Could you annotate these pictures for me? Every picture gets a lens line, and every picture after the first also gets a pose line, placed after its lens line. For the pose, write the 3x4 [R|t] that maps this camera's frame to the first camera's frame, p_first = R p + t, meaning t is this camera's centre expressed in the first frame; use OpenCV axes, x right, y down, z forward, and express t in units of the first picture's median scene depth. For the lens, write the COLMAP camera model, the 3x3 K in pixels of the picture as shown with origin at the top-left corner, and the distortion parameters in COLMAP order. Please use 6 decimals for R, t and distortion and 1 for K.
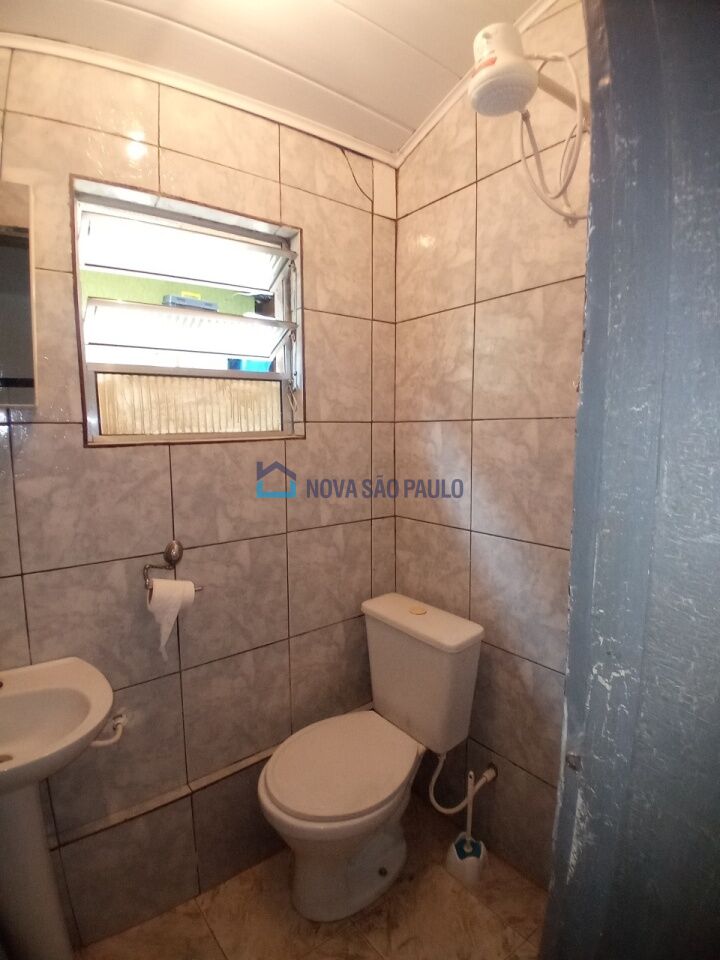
lens RADIAL K [[471.2, 0, 354.0], [0, 471.2, 480.7], [0, 0, 1]] dist [0.010483, -0.049883]
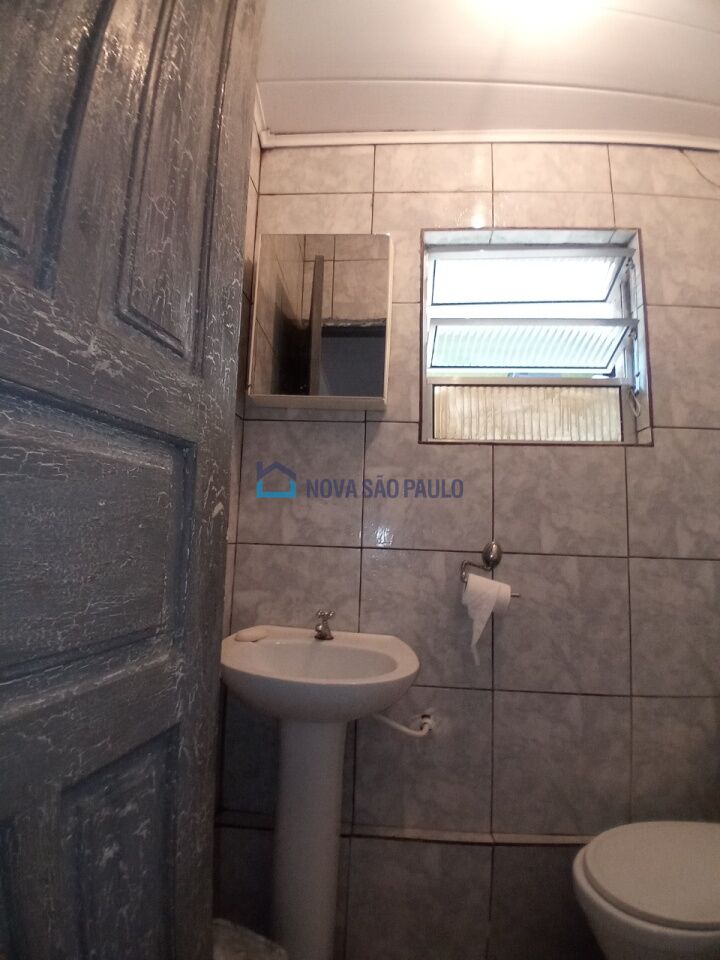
lens RADIAL K [[471.2, 0, 354.0], [0, 471.2, 480.7], [0, 0, 1]] dist [0.010483, -0.049883]
pose [[0.762359, -0.047105, -0.645438, 0.029652], [-0.109883, 0.973444, -0.200832, 0.217171], [0.637757, 0.224028, 0.736938, 0.070425]]
